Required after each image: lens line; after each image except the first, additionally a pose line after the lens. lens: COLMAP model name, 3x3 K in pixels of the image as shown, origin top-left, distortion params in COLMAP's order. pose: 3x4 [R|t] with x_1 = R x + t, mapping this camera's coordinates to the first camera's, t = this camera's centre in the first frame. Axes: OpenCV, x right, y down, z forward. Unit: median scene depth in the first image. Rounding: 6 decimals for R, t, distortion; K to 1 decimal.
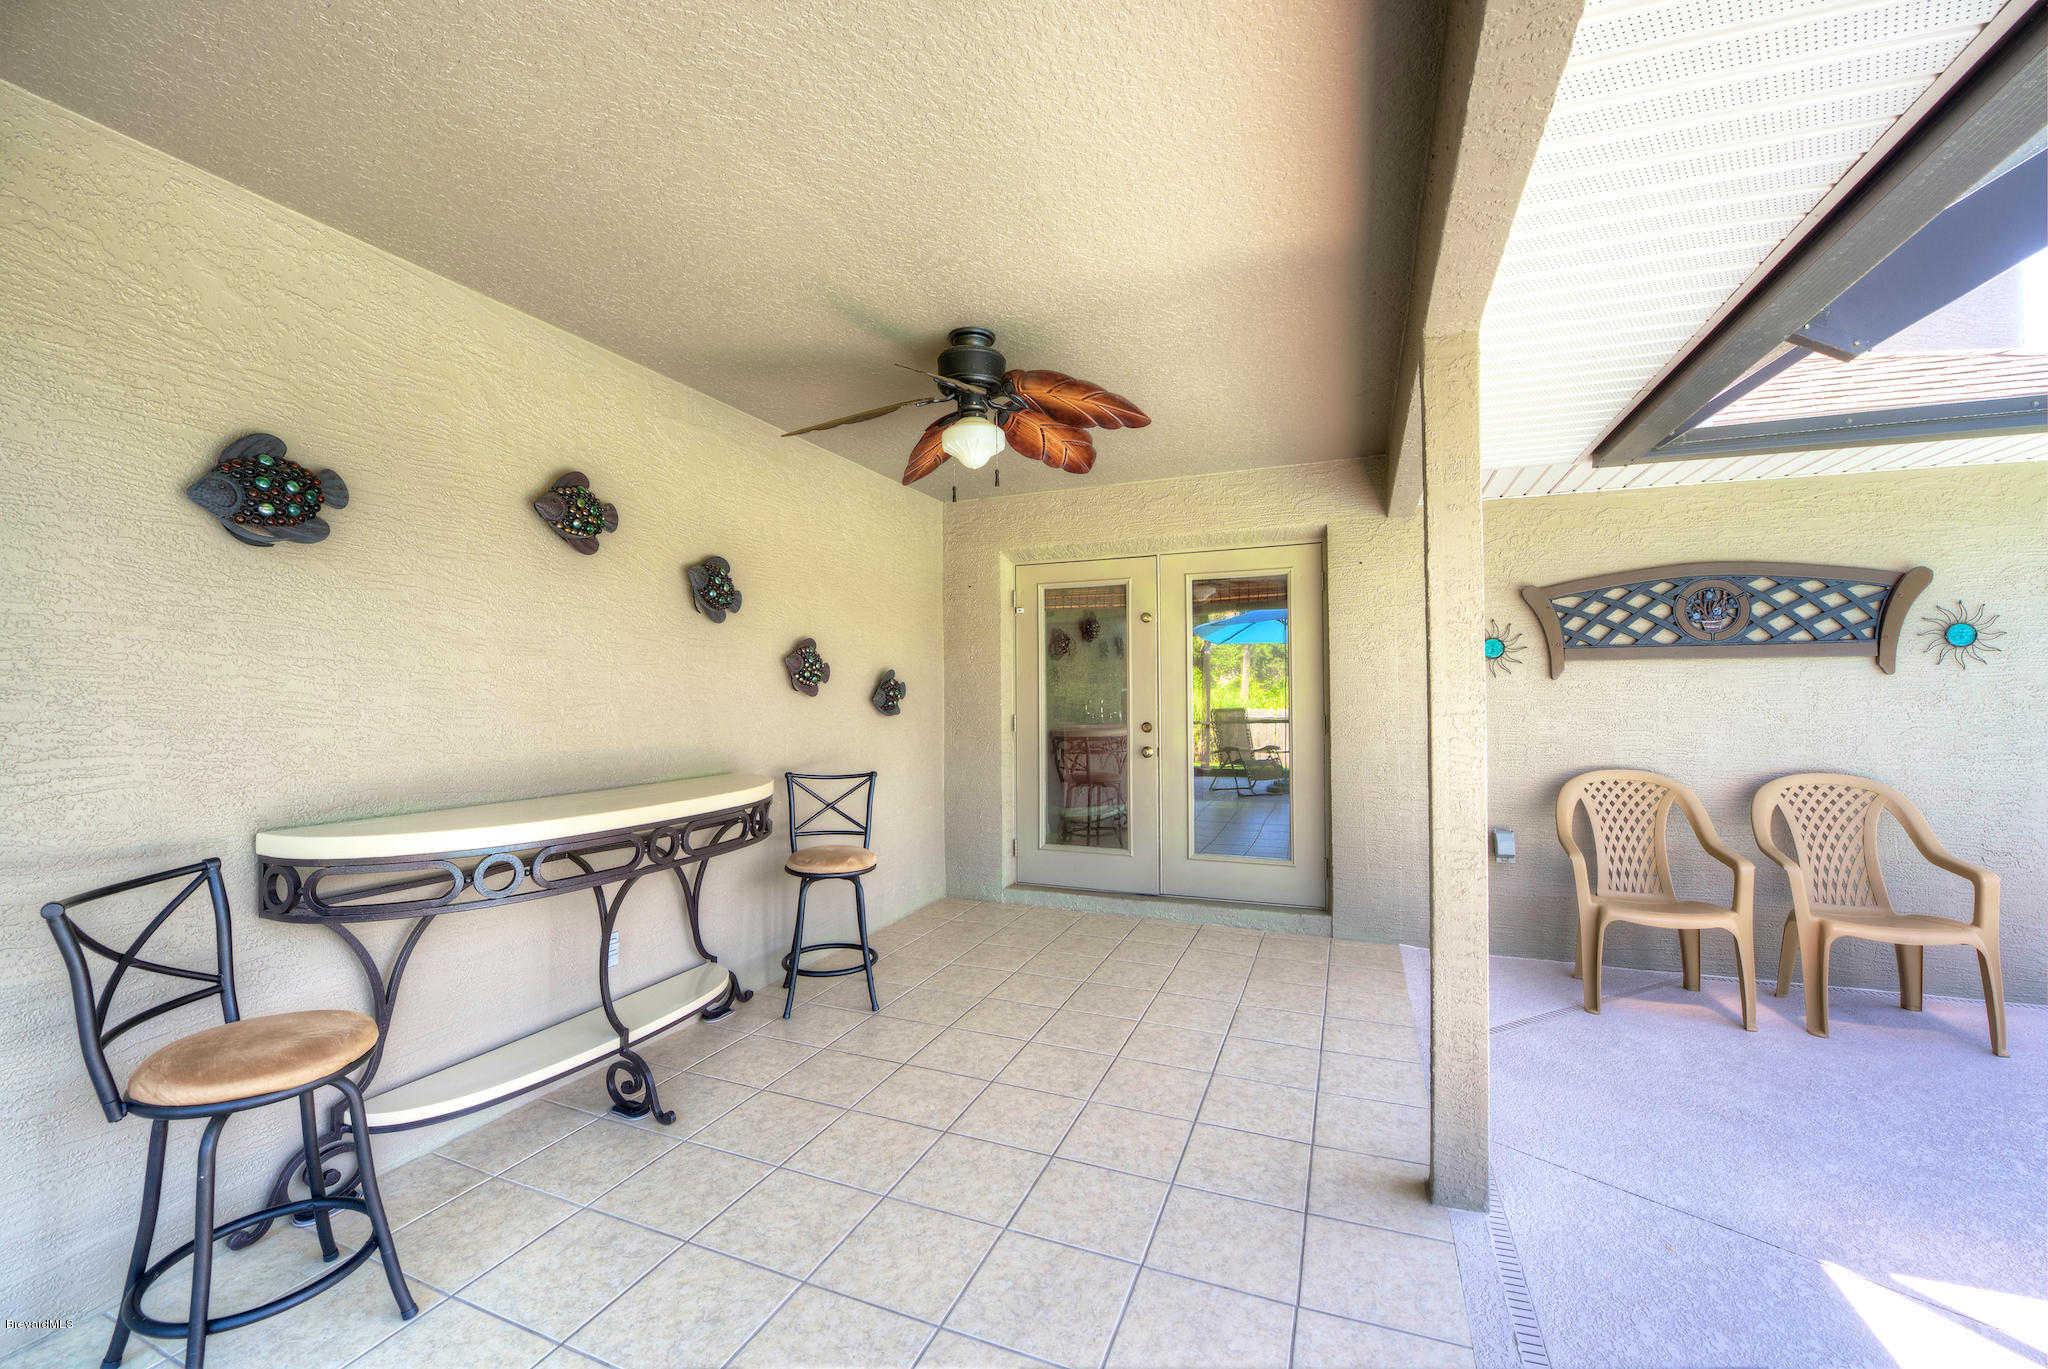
lens RADIAL K [[813.5, 0, 1017.9], [0, 813.5, 679.5], [0, 0, 1]] dist [-0.012191, -0.004073]
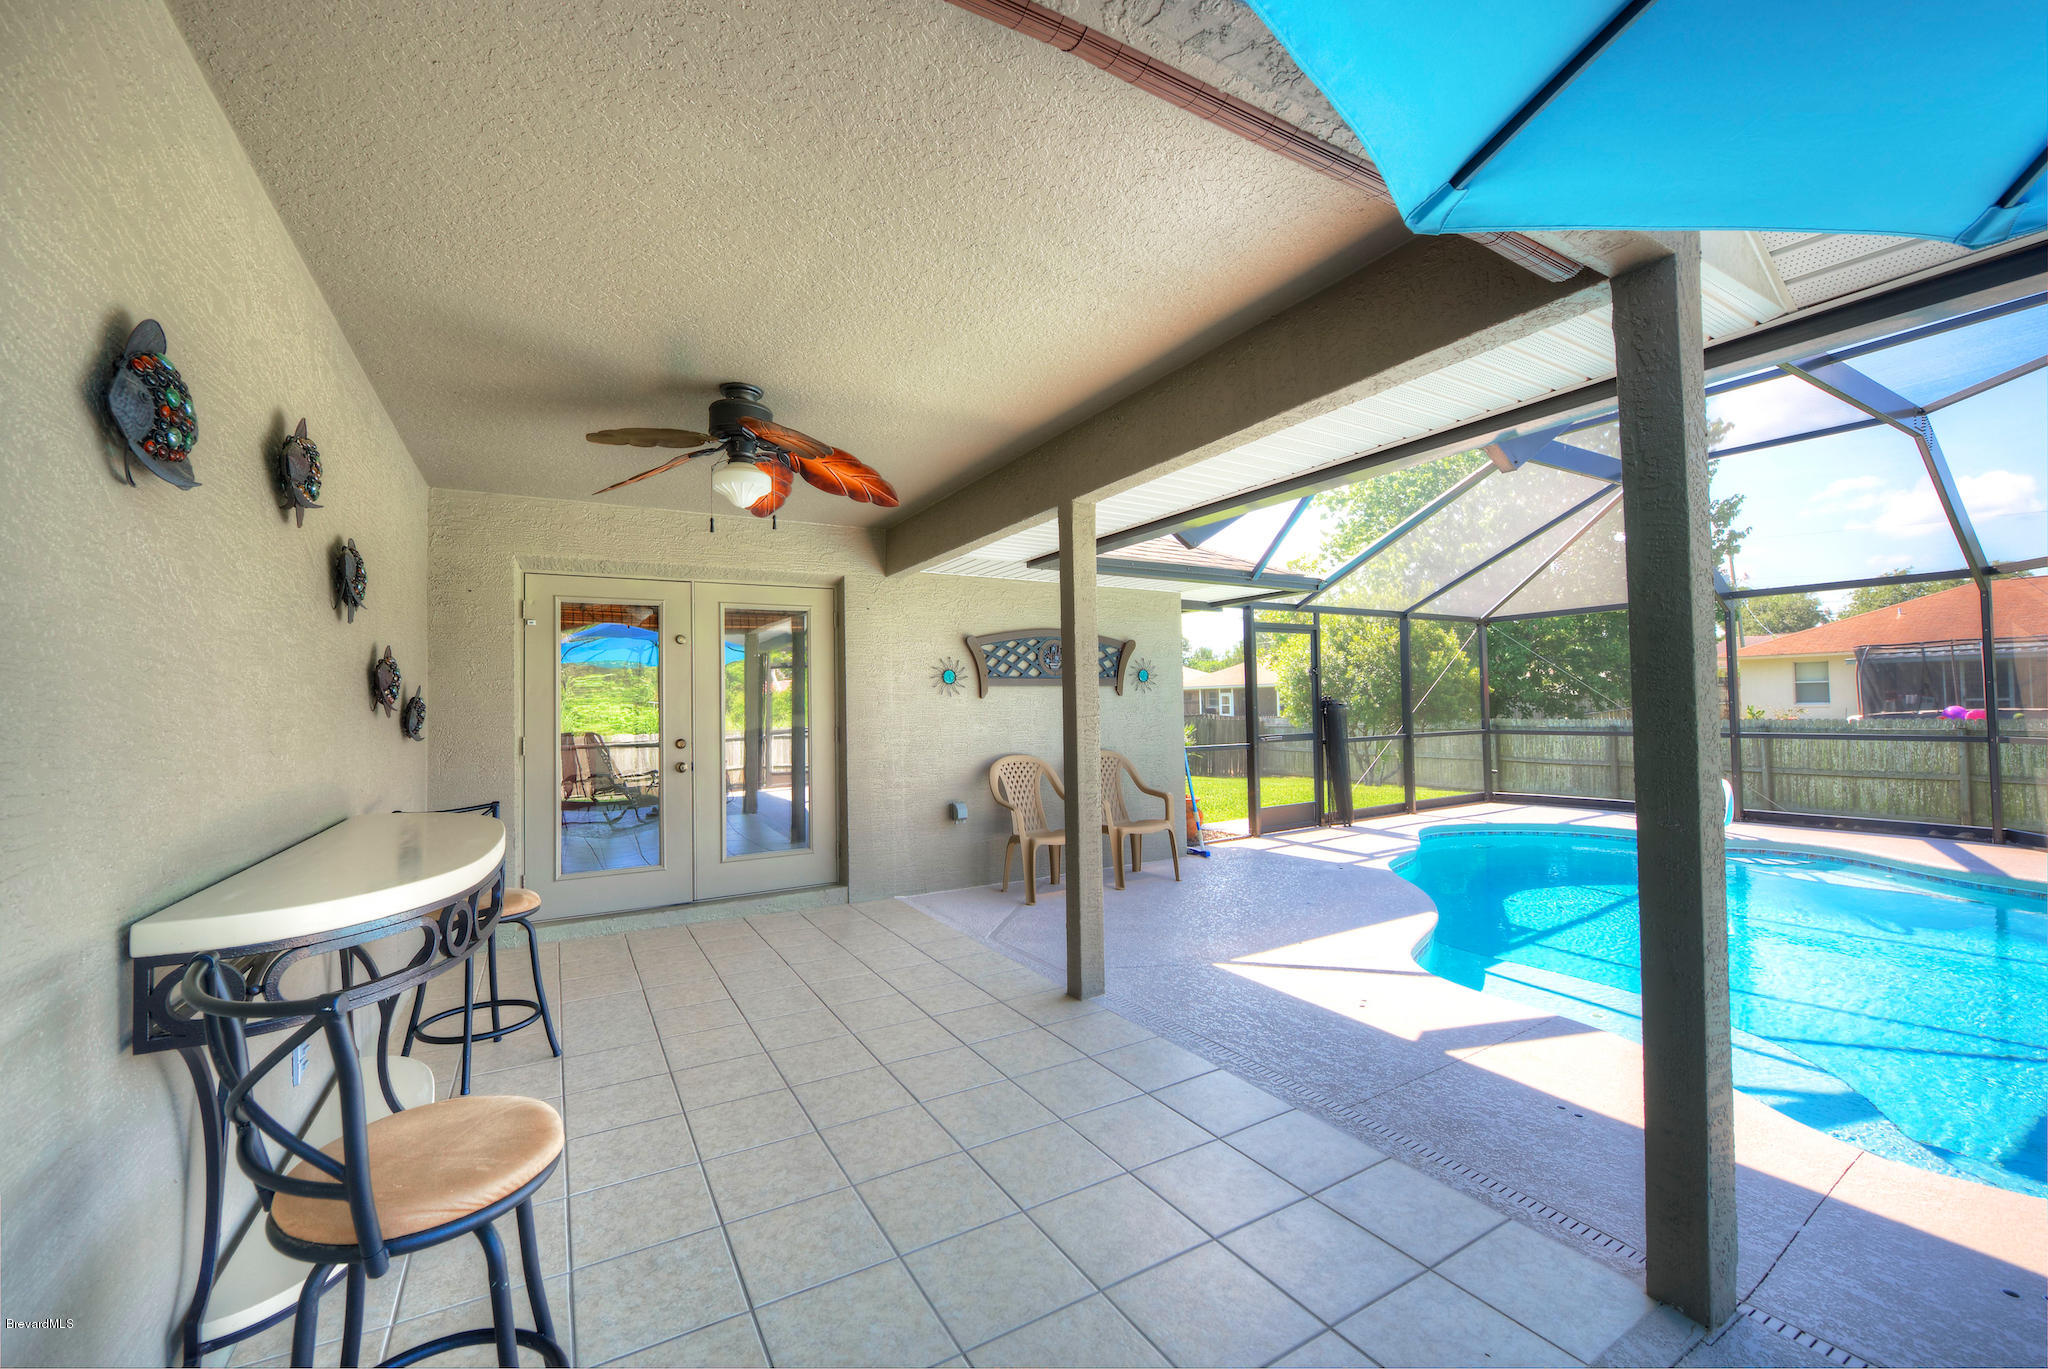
lens RADIAL K [[813.5, 0, 1017.9], [0, 813.5, 679.5], [0, 0, 1]] dist [-0.012191, -0.004073]
pose [[0.612812, 0.020363, 0.789966, -0.558832], [0.000307, 0.999662, -0.026006, 0.004494], [-0.790228, 0.016180, 0.612599, 0.016710]]
